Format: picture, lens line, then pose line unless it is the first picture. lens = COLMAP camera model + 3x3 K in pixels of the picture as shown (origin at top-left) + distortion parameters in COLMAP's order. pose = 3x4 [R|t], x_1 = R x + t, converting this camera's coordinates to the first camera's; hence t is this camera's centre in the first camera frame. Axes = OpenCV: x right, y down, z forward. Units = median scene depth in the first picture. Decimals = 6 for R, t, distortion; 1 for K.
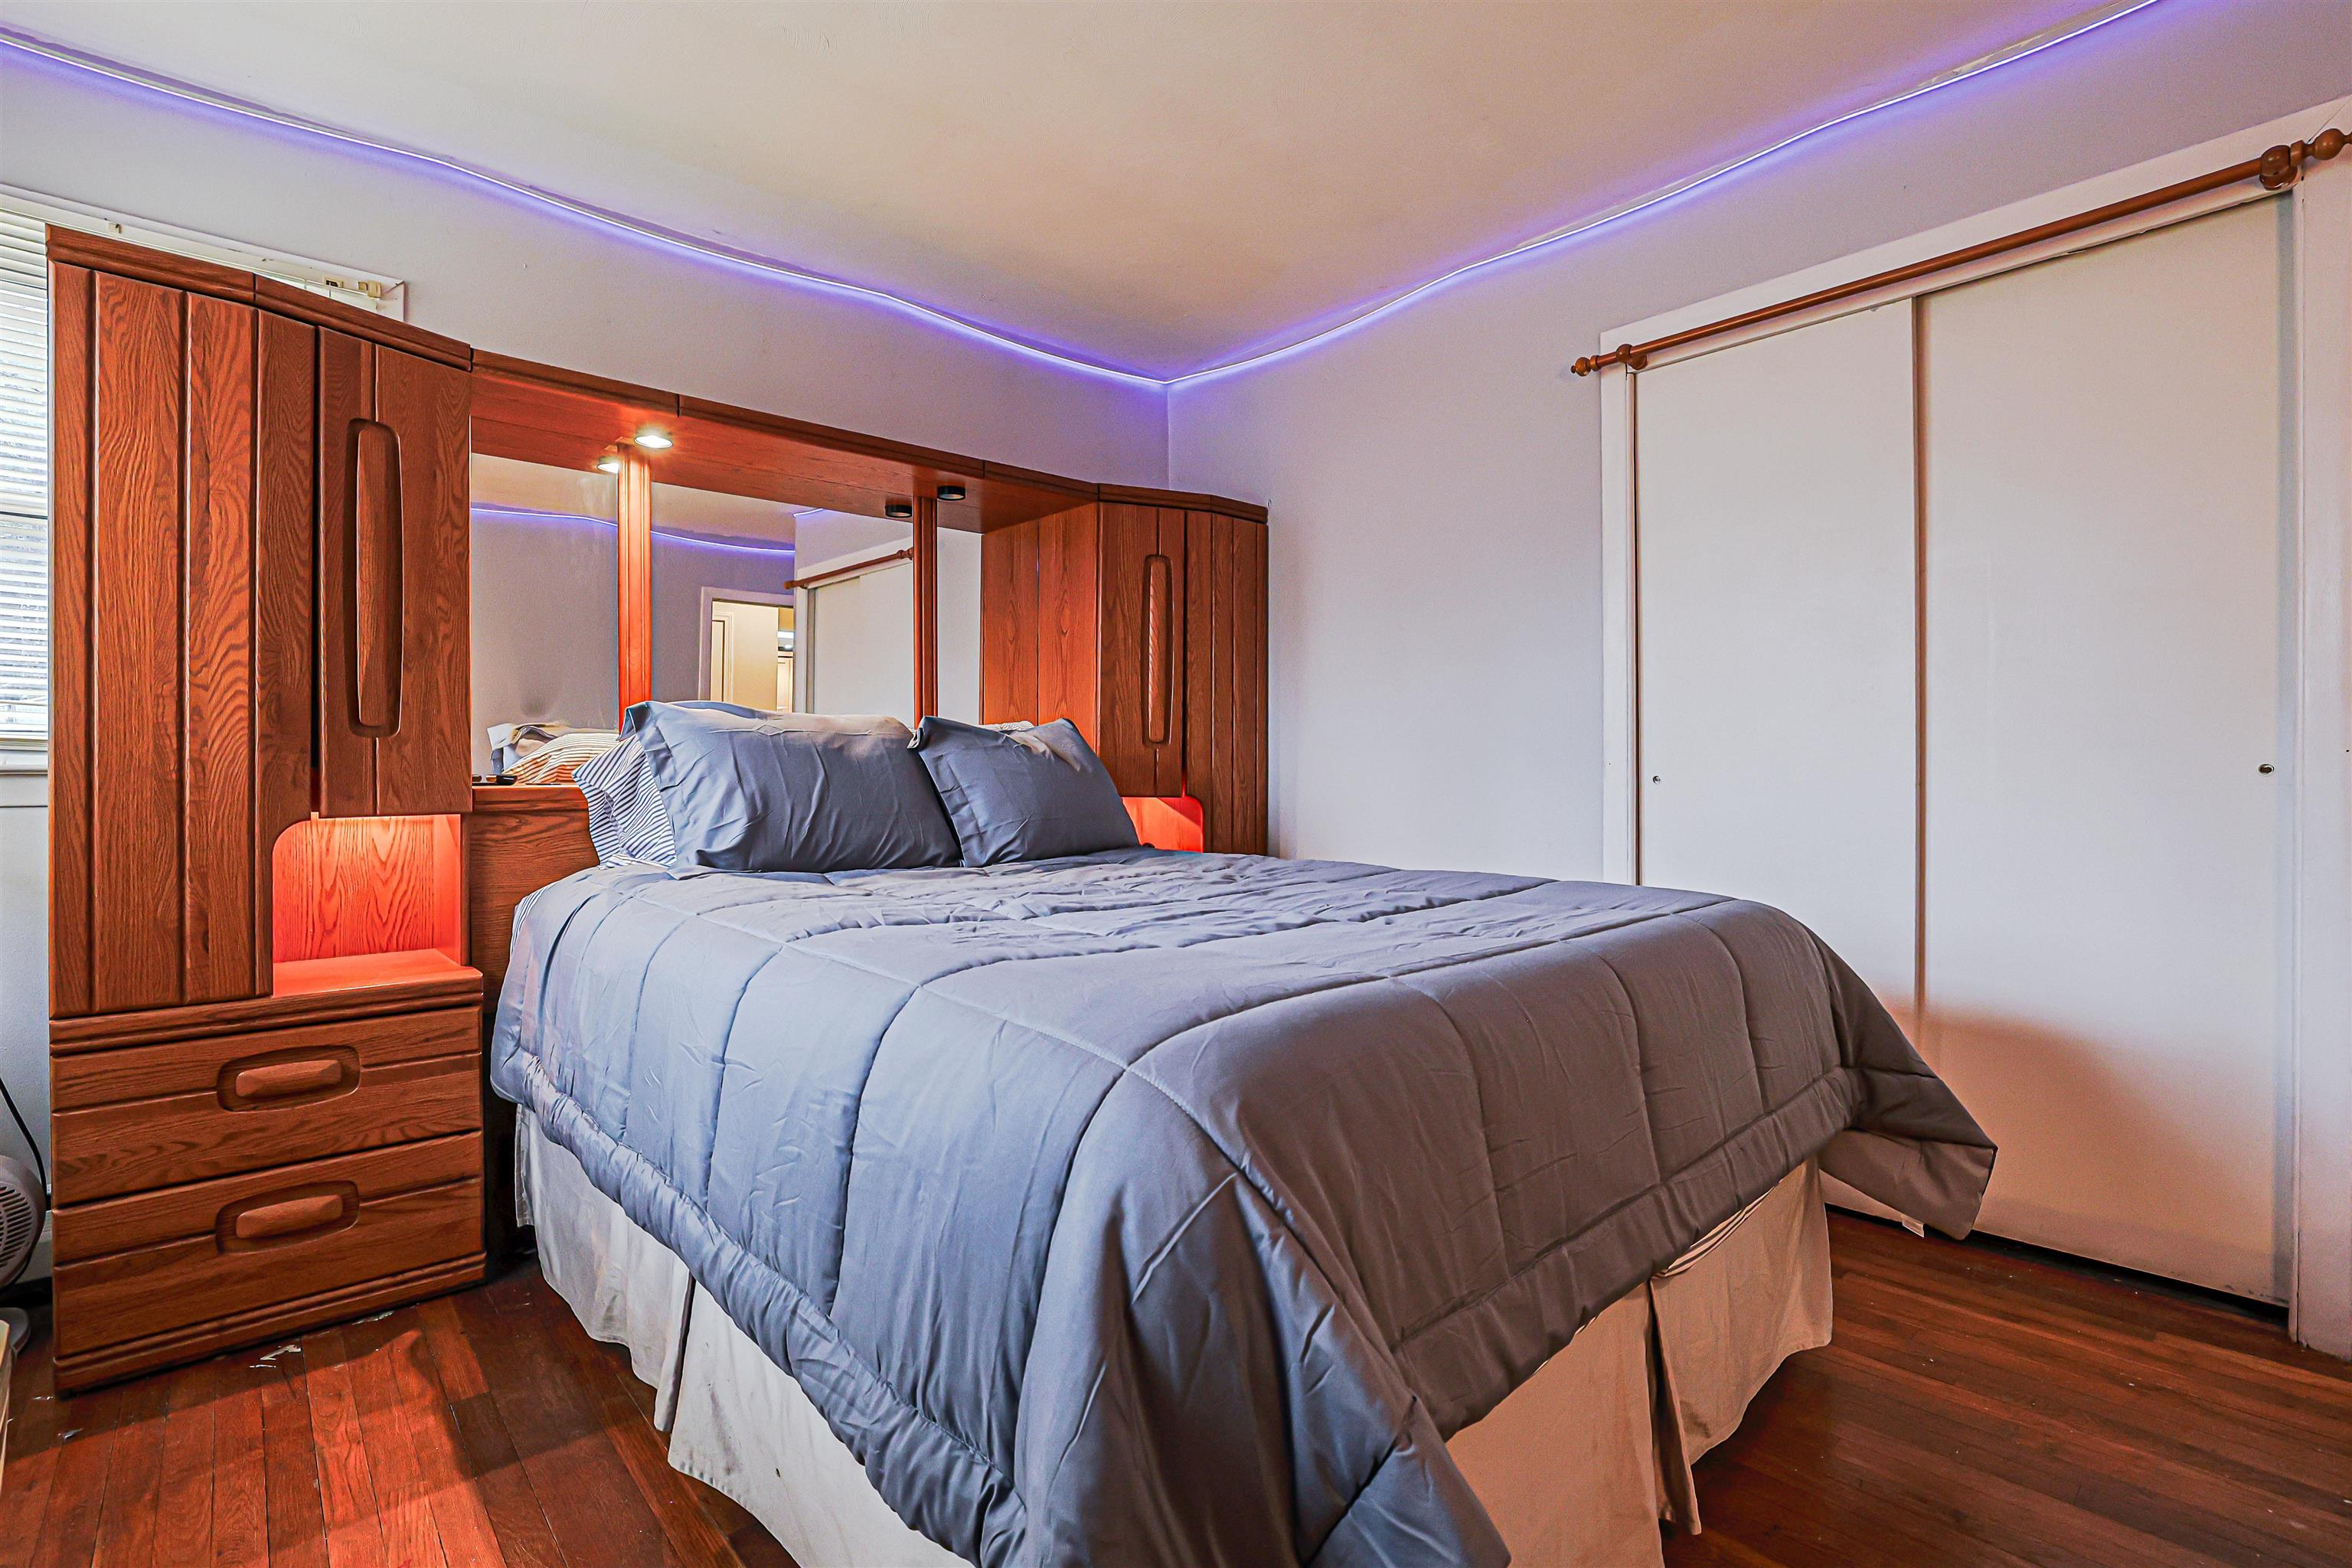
lens RADIAL K [[1128.4, 0, 1176.0], [0, 1128.4, 784.0], [0, 0, 1]] dist [0.000187, 0.000121]
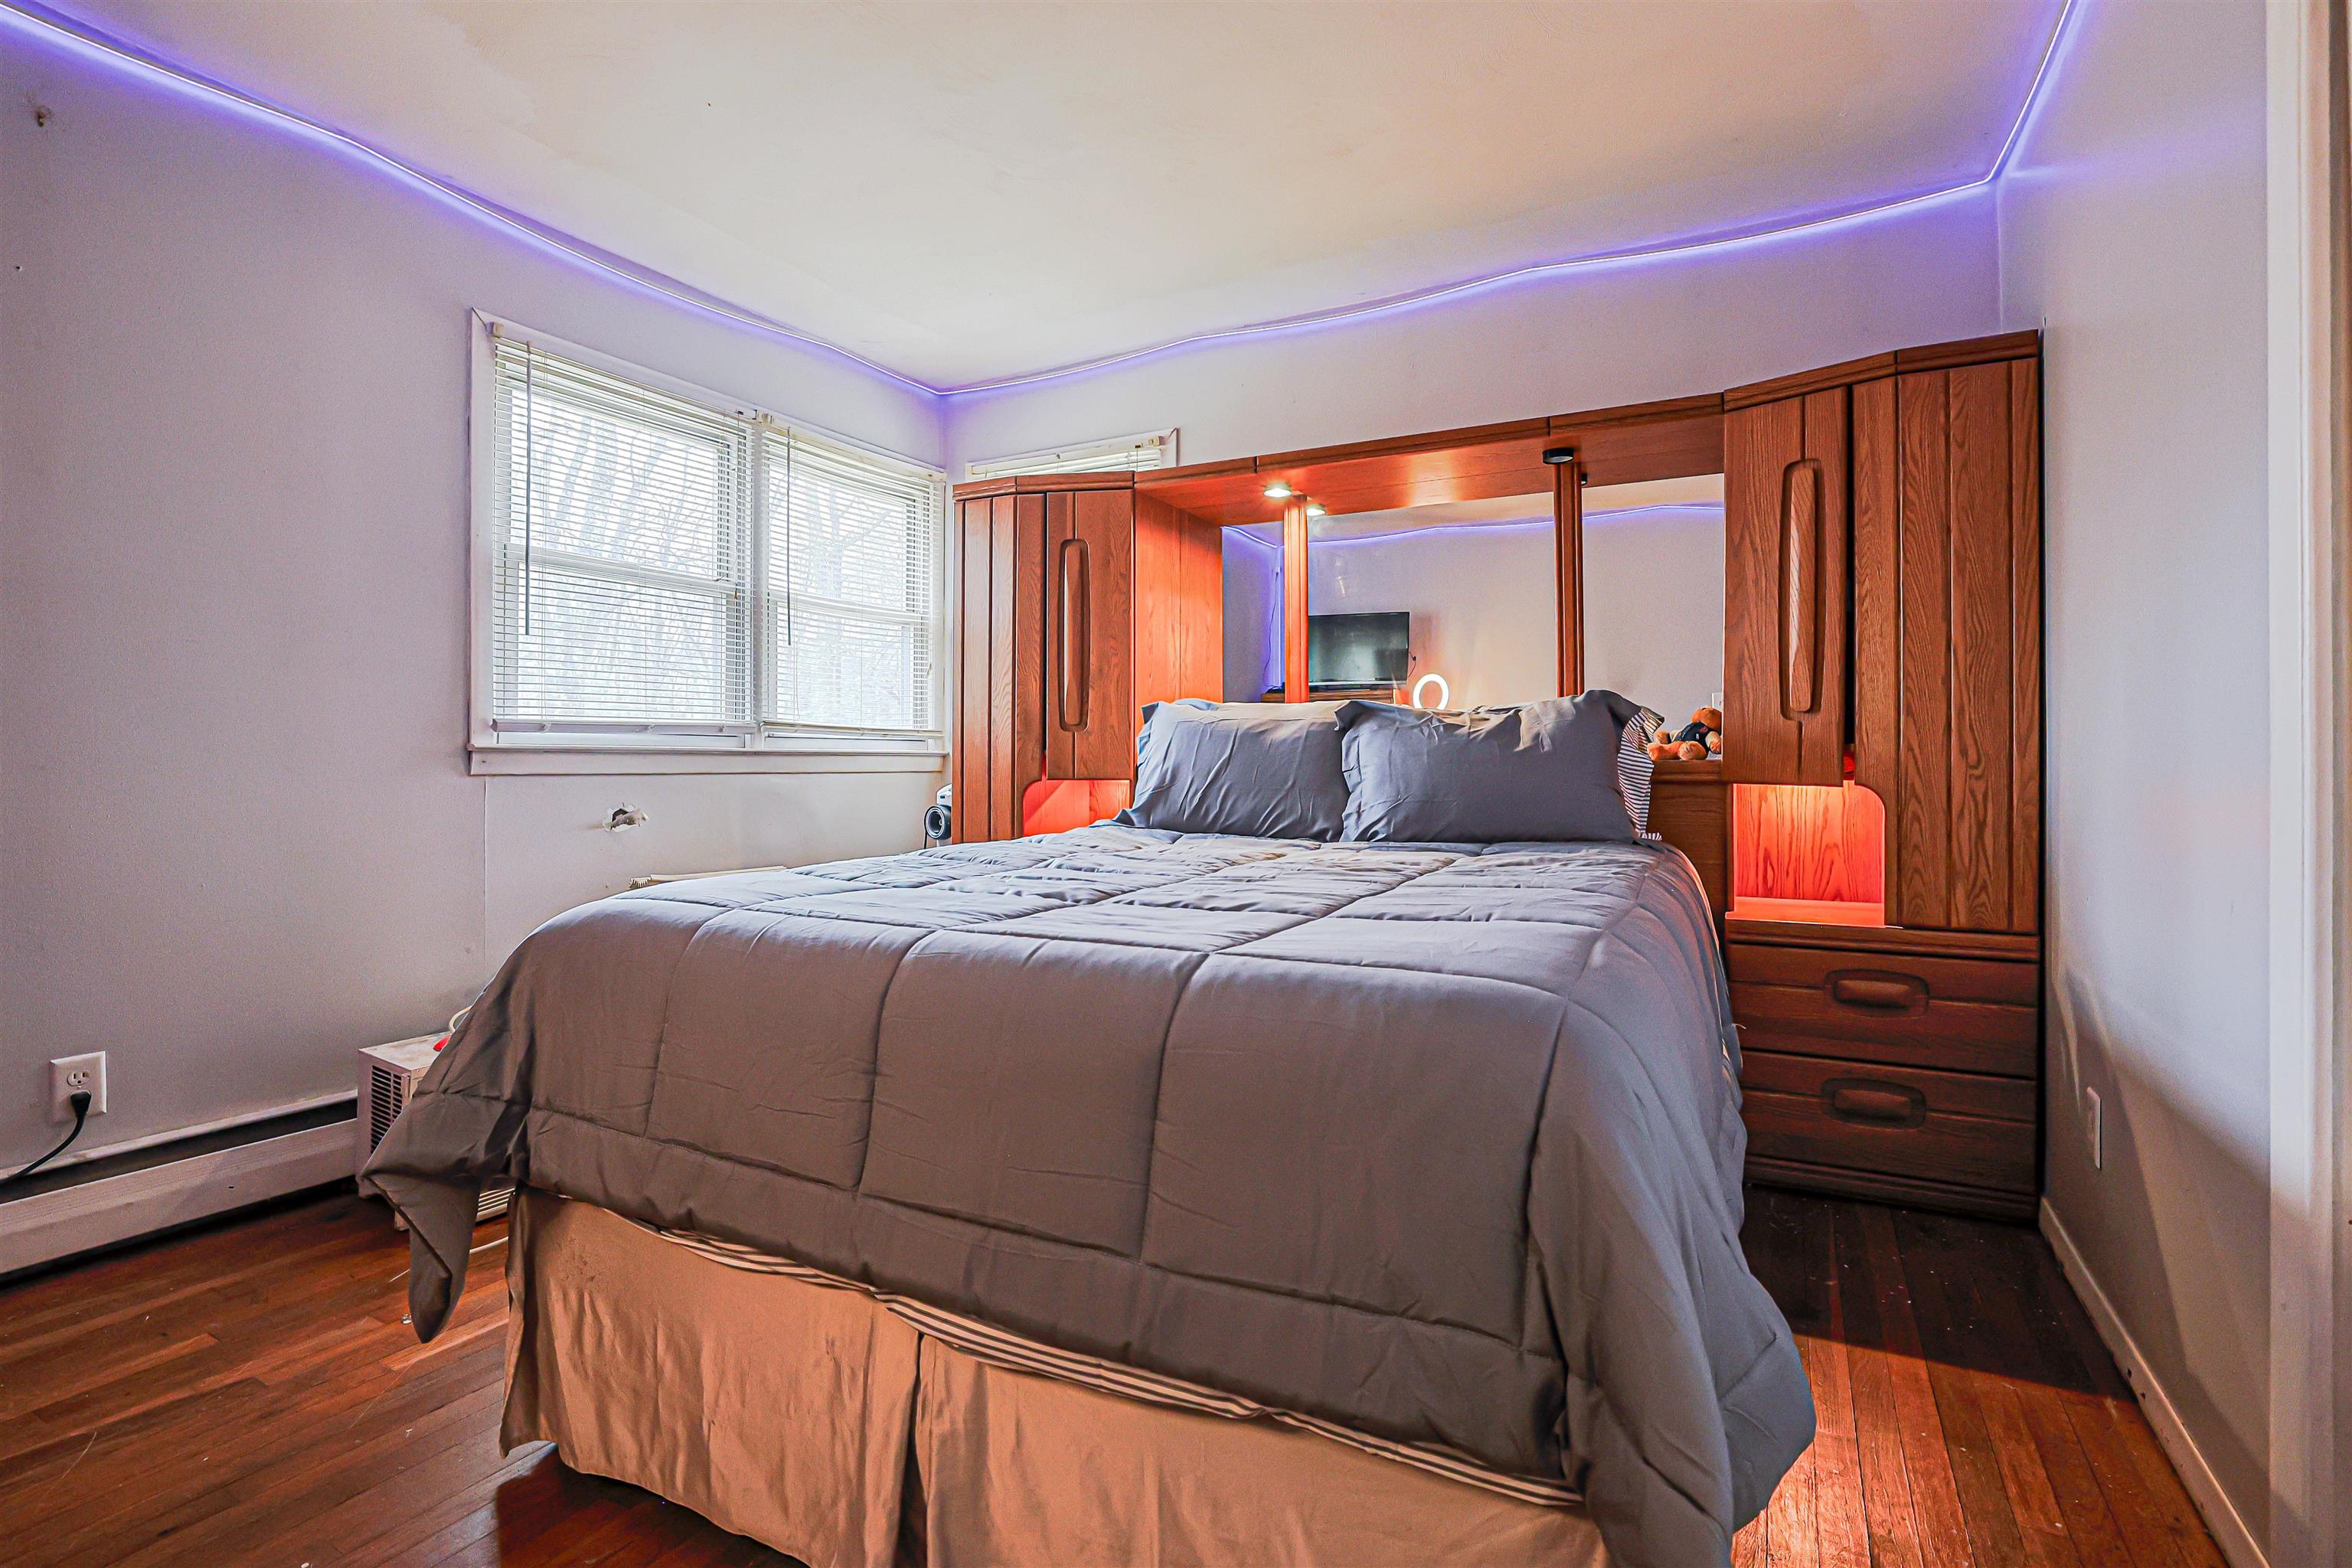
lens RADIAL K [[1089.0, 0, 1166.8], [0, 1089.0, 791.4], [0, 0, 1]] dist [-0.049995, 0.017736]
pose [[0.345149, 0.034669, -0.937907, 0.699863], [-0.003298, 0.999356, 0.035727, -0.009906], [0.938542, -0.009238, 0.345041, 0.489039]]
